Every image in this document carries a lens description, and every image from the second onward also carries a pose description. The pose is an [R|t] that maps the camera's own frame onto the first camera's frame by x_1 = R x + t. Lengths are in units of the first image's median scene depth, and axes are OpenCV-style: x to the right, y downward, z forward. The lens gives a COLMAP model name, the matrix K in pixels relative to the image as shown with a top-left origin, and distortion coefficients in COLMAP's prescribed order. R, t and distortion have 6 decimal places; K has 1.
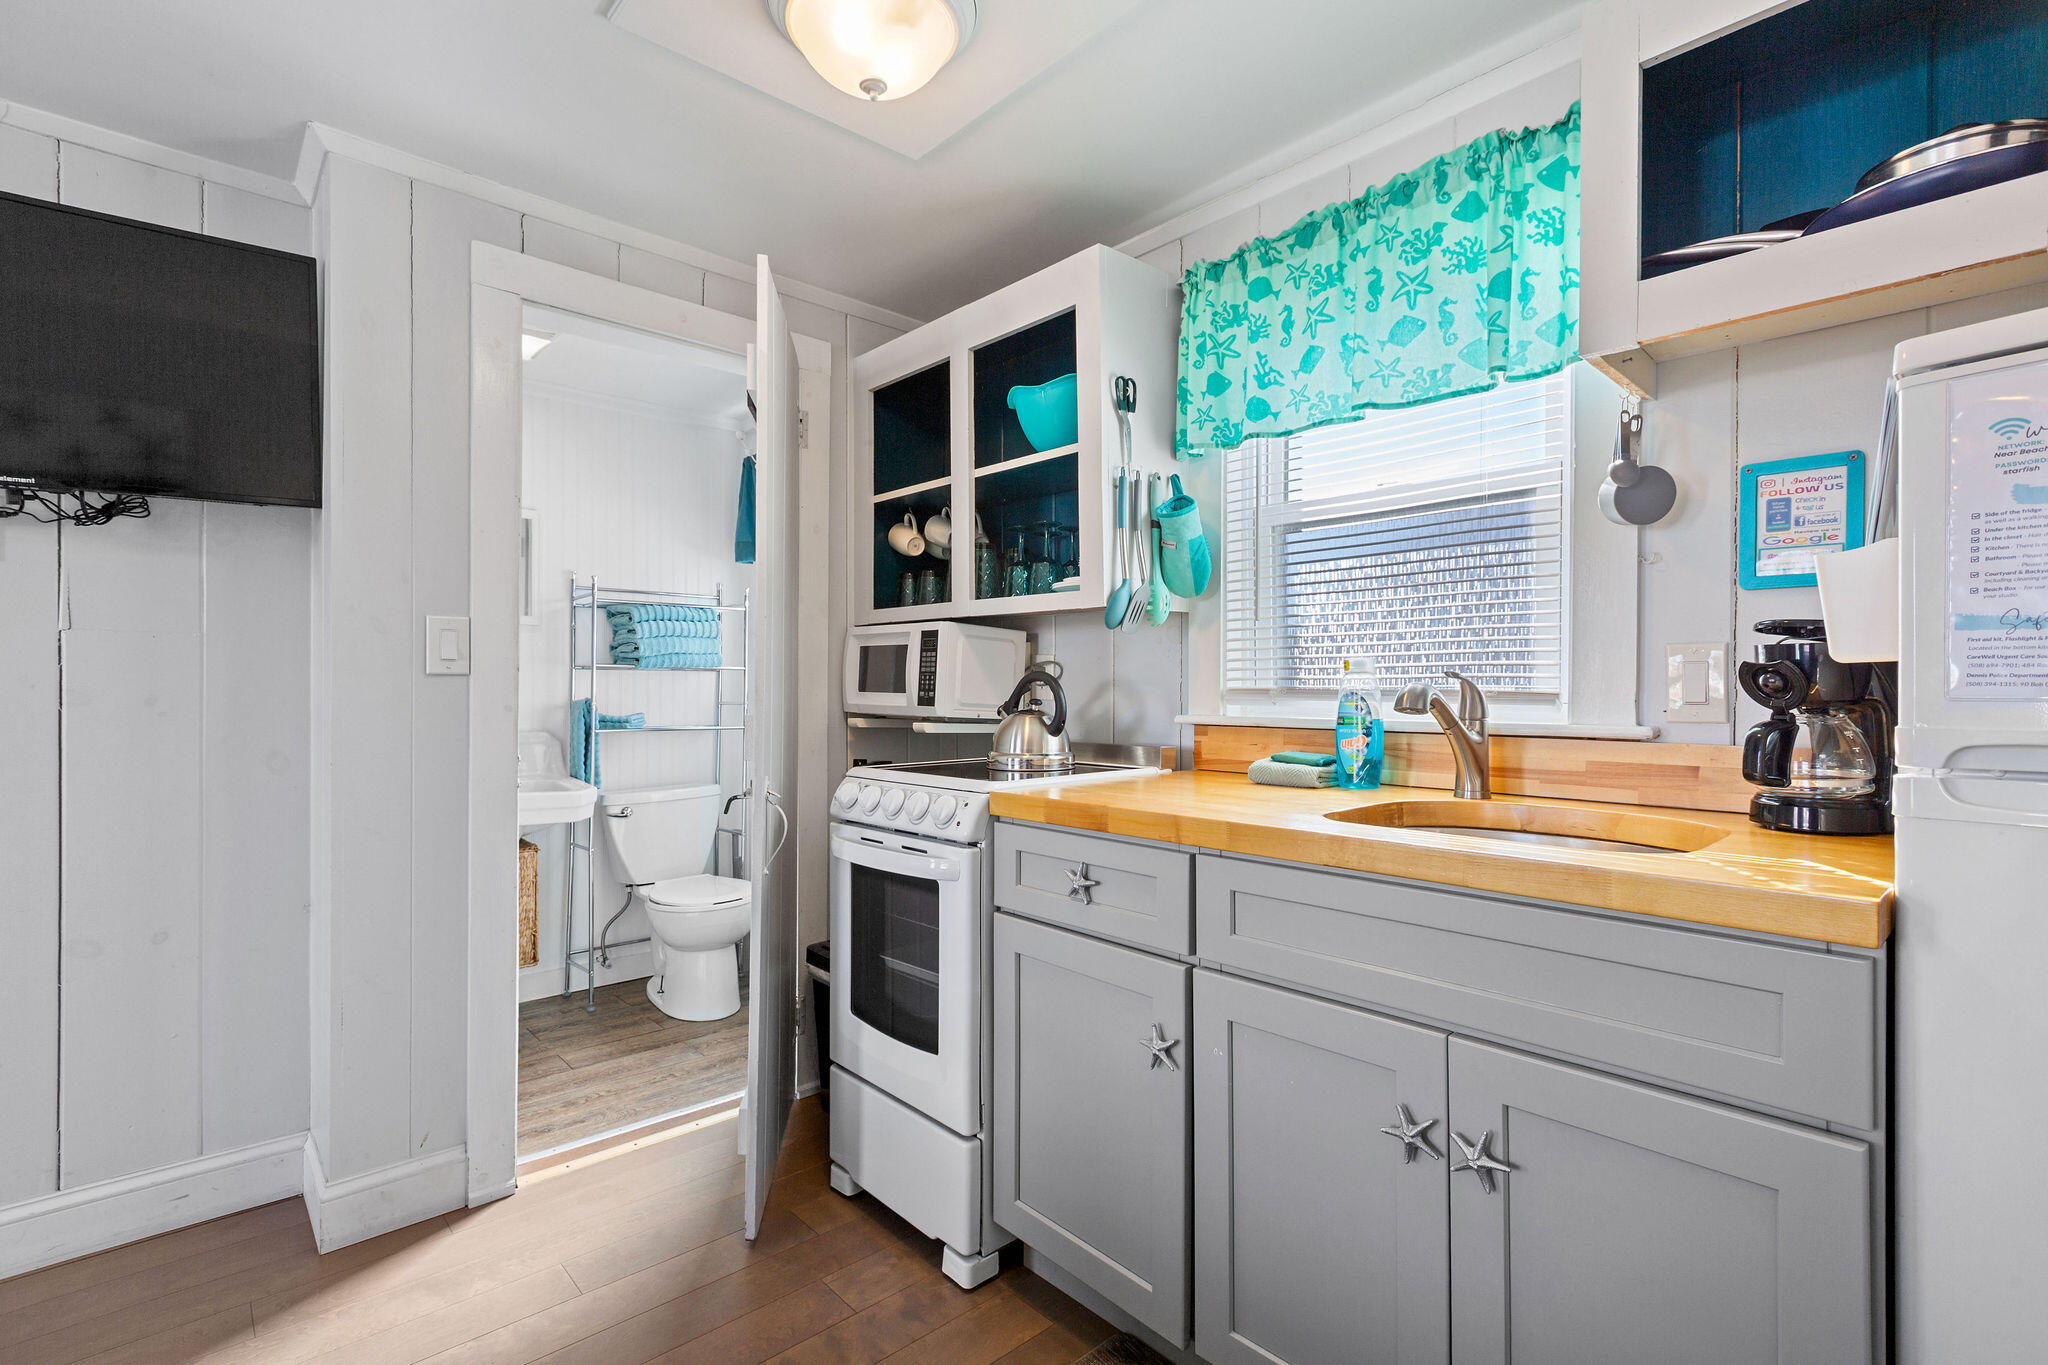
lens RADIAL K [[937.0, 0, 1024.0], [0, 937.0, 682.5], [0, 0, 1]] dist [0.008581, -0.000244]
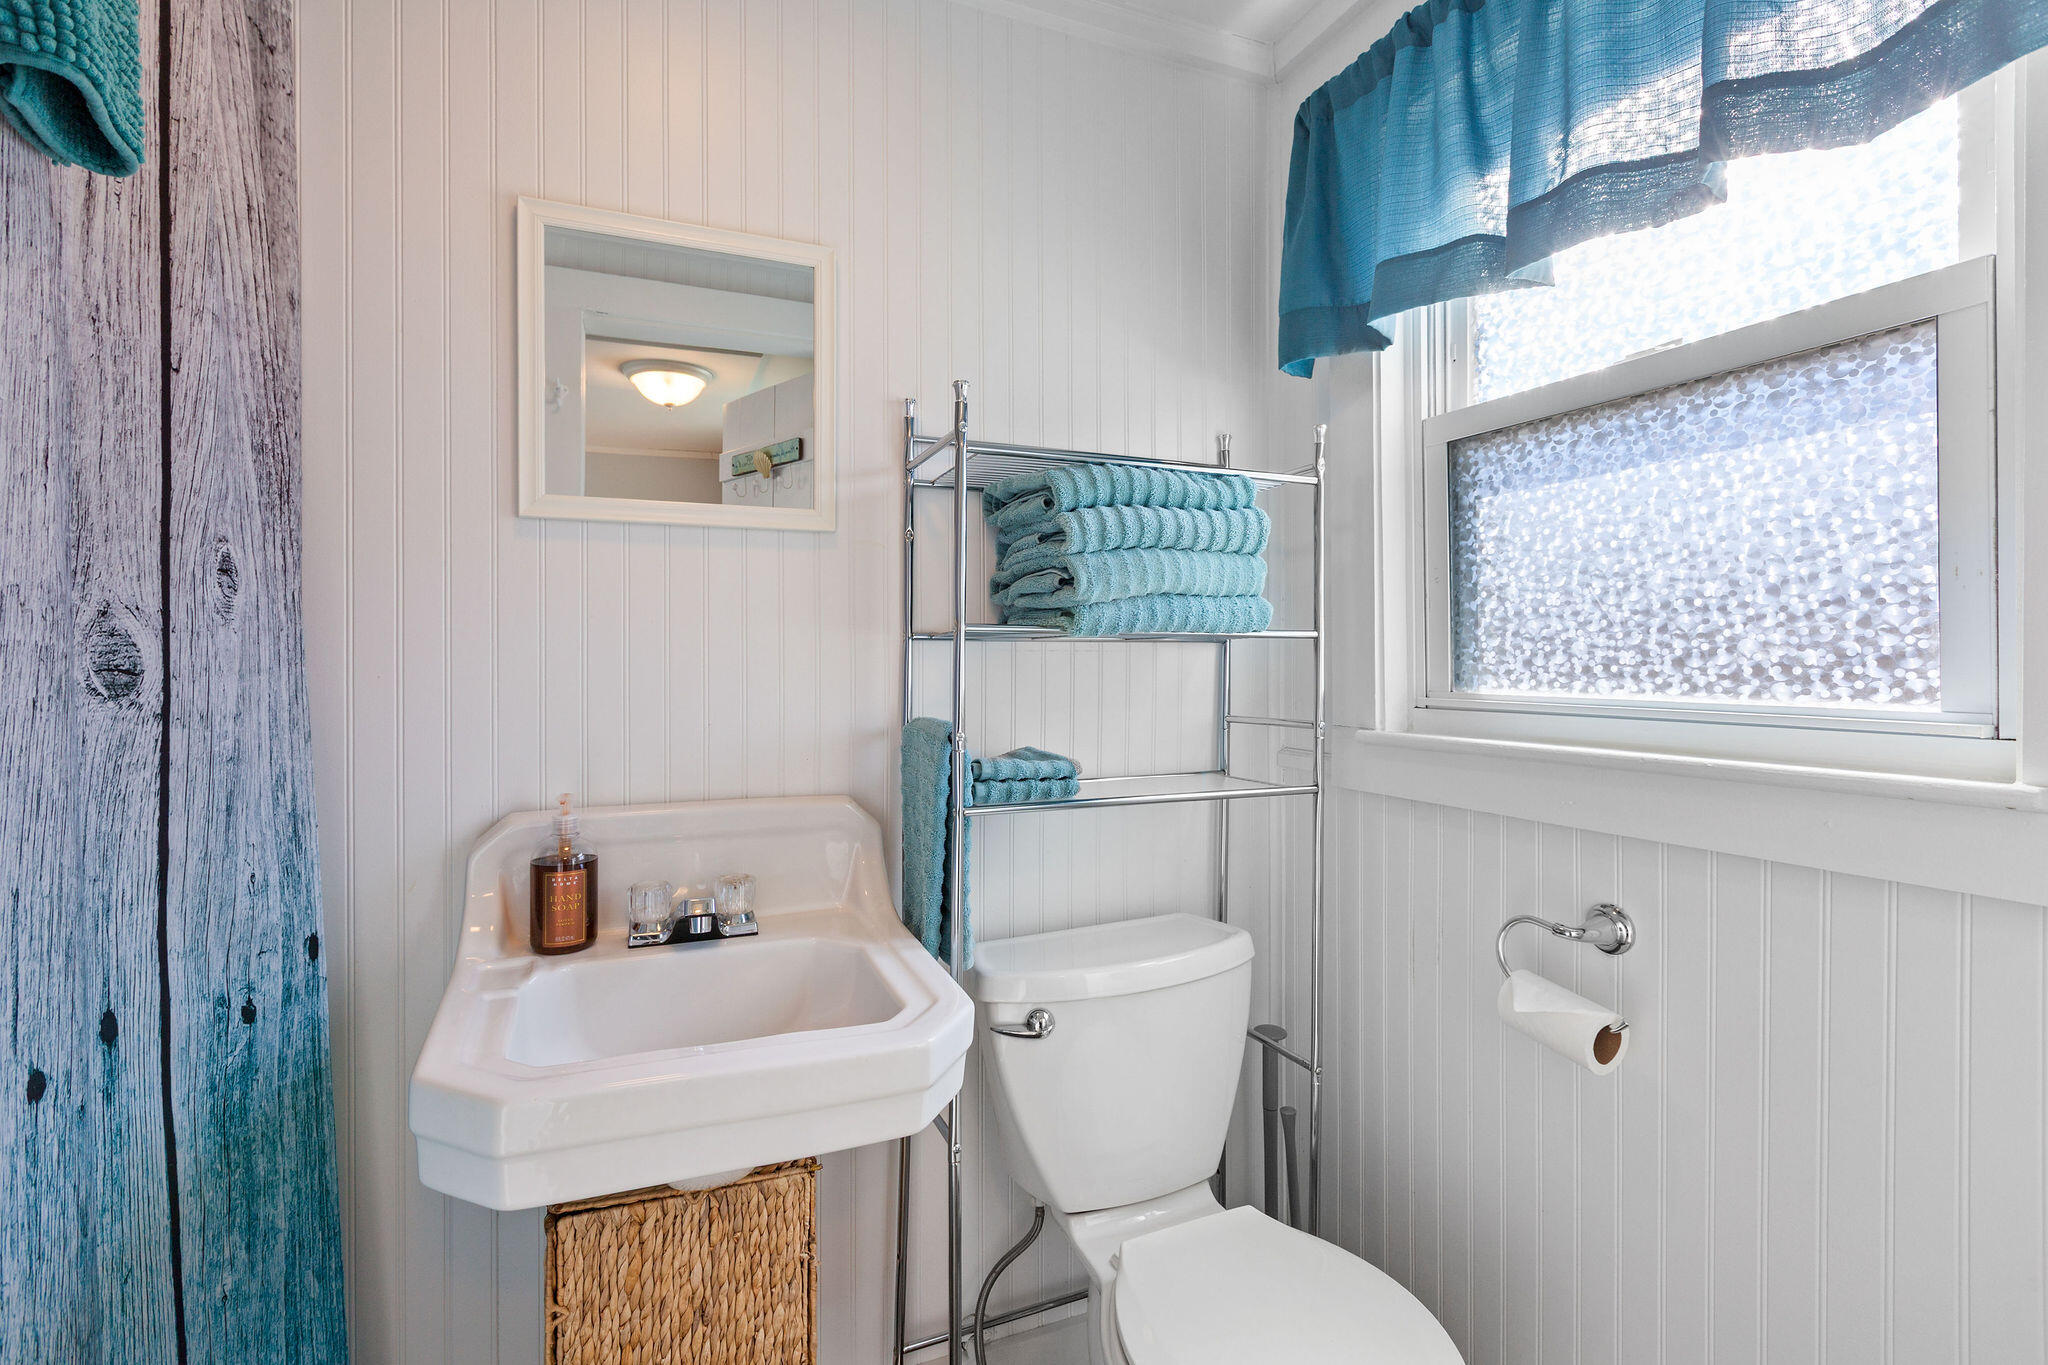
lens RADIAL K [[937.0, 0, 1024.0], [0, 937.0, 682.5], [0, 0, 1]] dist [0.008581, -0.000244]
pose [[0.943762, 0.009859, -0.330479, -0.302026], [0.000189, 0.999539, 0.030359, -0.007957], [0.330626, -0.028714, 0.943325, 0.637946]]
